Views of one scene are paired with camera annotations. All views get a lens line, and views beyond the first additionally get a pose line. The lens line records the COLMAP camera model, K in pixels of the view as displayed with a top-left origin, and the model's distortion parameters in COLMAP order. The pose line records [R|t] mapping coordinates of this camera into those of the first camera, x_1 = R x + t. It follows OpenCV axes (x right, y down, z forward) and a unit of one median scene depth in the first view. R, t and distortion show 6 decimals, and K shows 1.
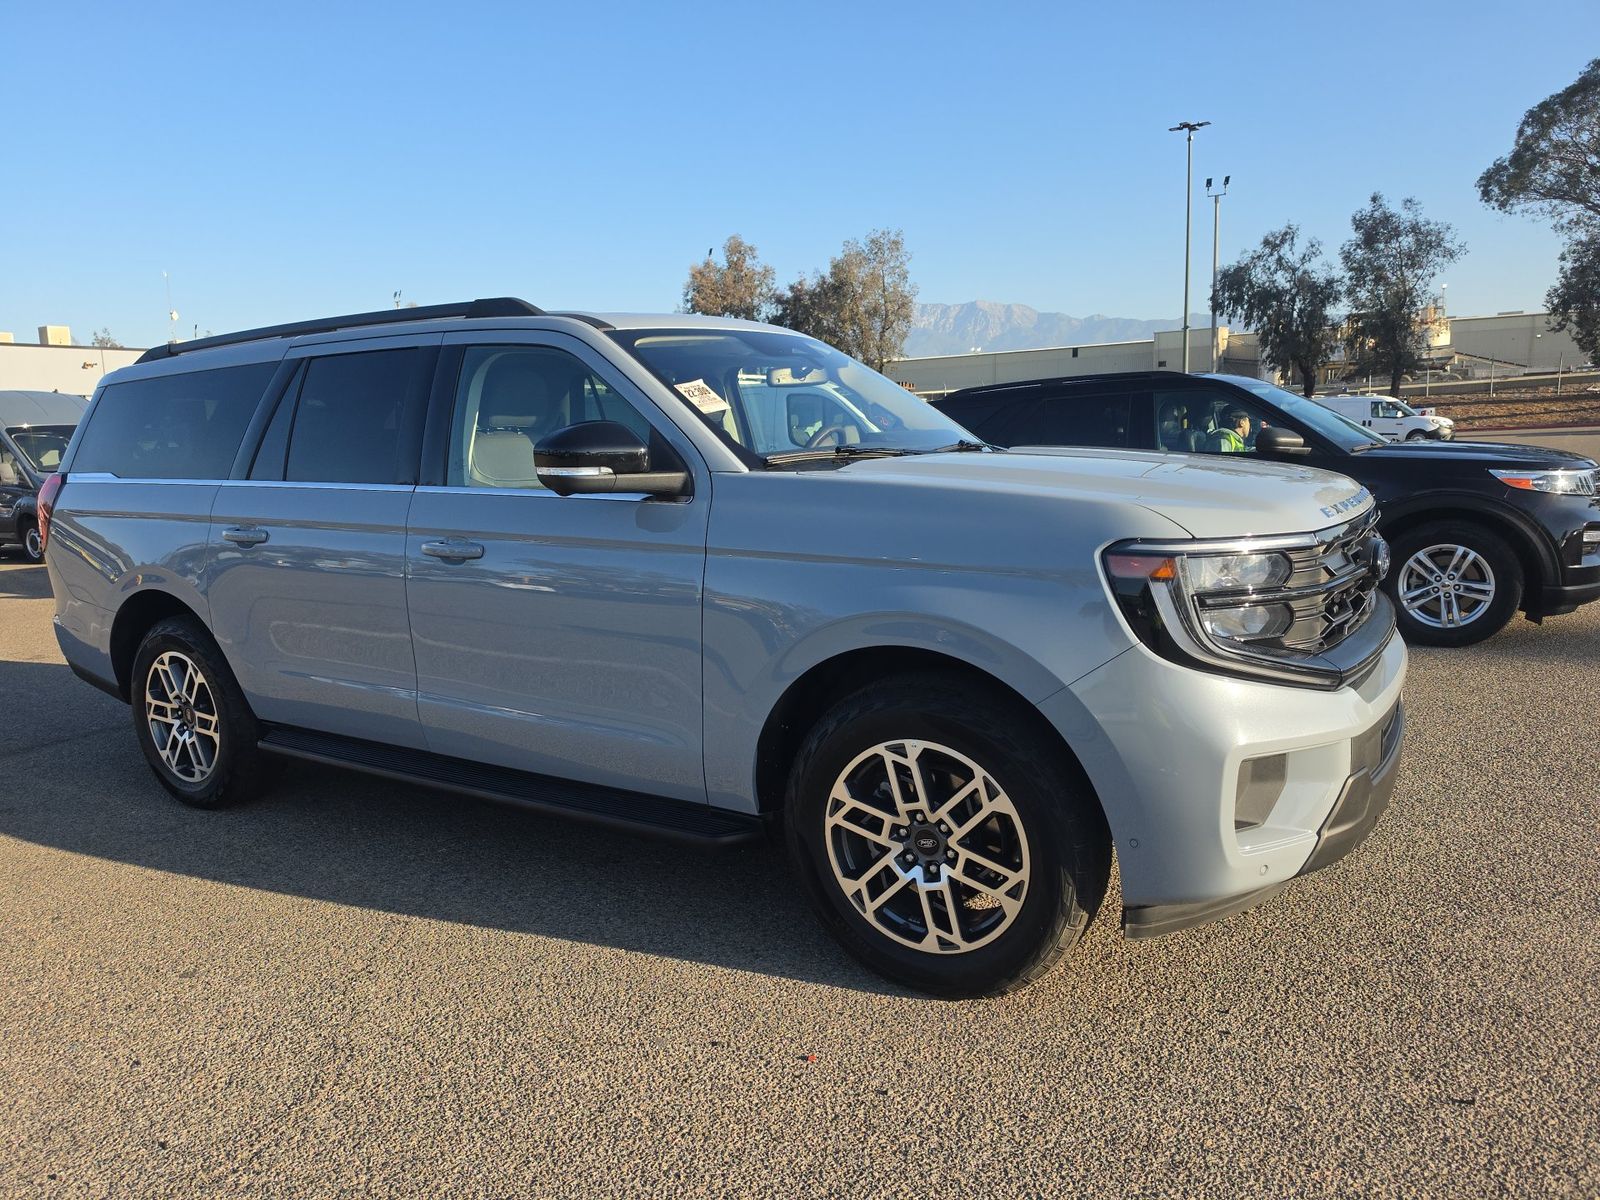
lens RADIAL K [[1153.4, 0, 789.5], [0, 1153.4, 604.2], [0, 0, 1]] dist [0.009977, -0.010293]
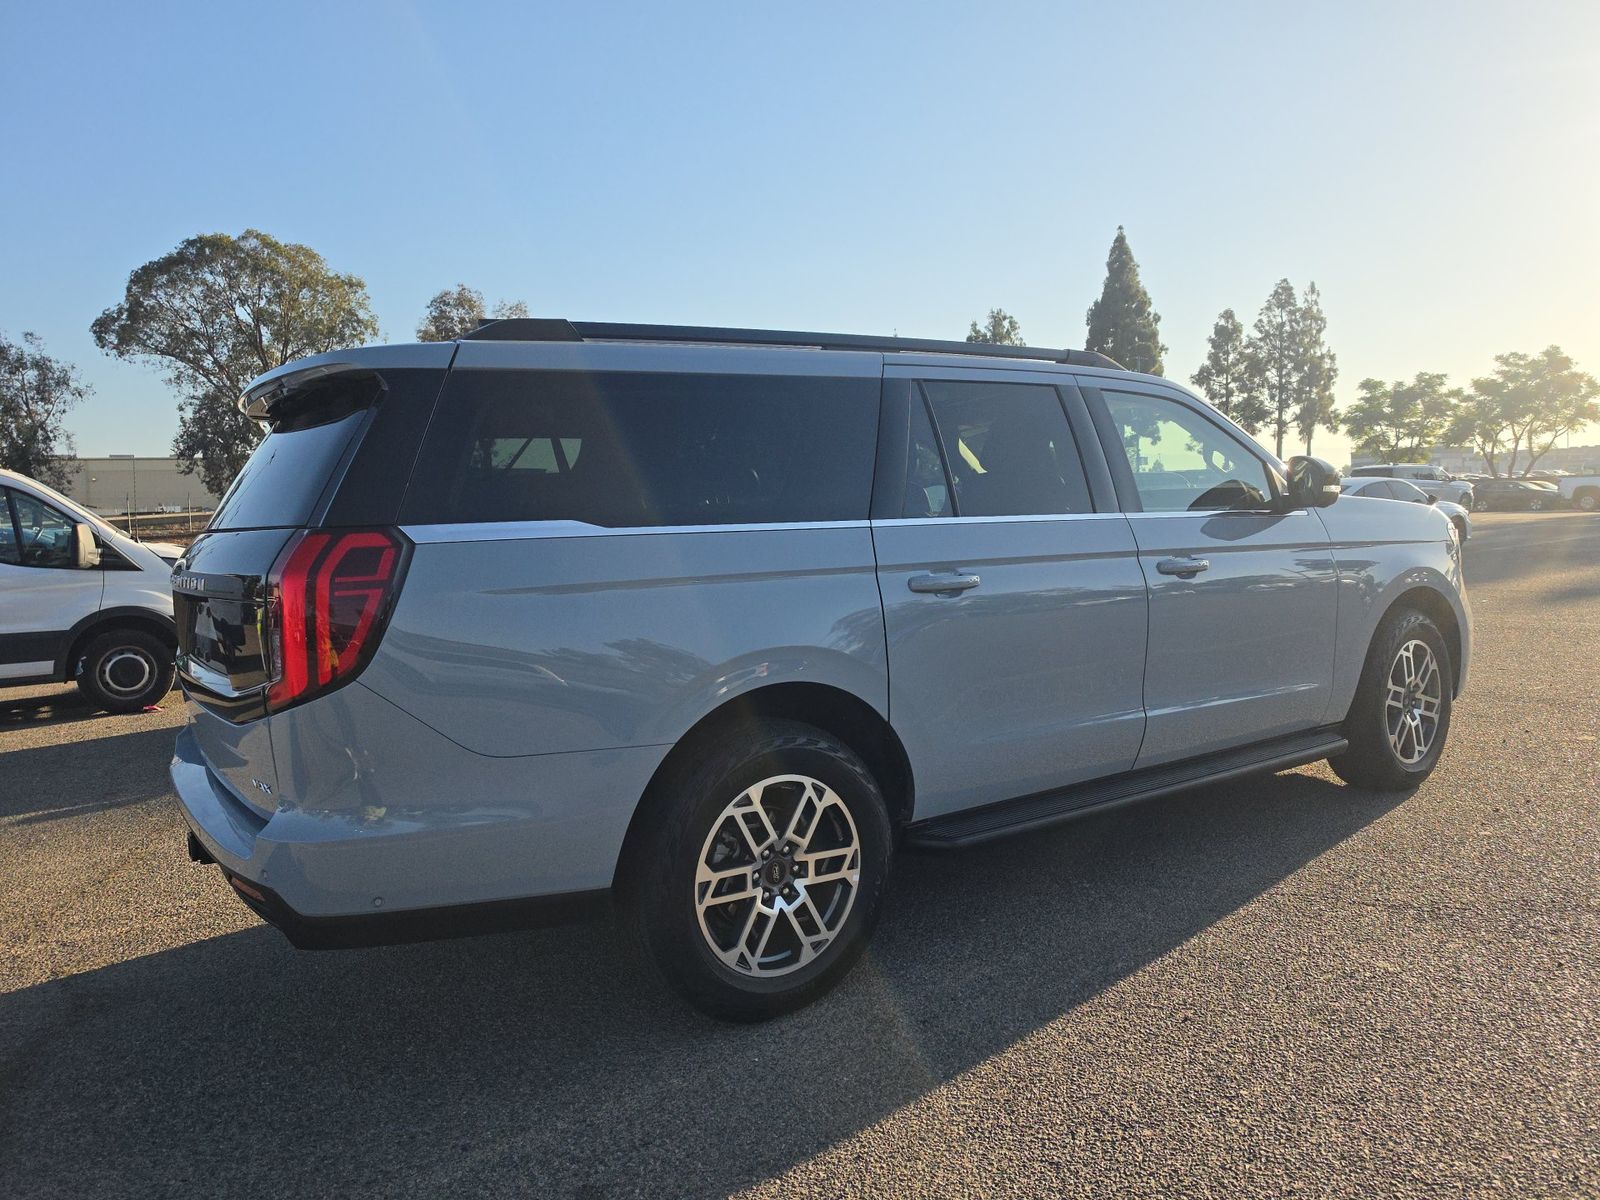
lens RADIAL K [[1153.4, 0, 786.8], [0, 1153.4, 598.0], [0, 0, 1]] dist [0.009977, -0.010293]
pose [[0.374282, -0.050543, 0.925937, -0.144411], [0.171104, 0.985133, -0.015390, -0.006392], [-0.911393, 0.164192, 0.377365, 0.090809]]
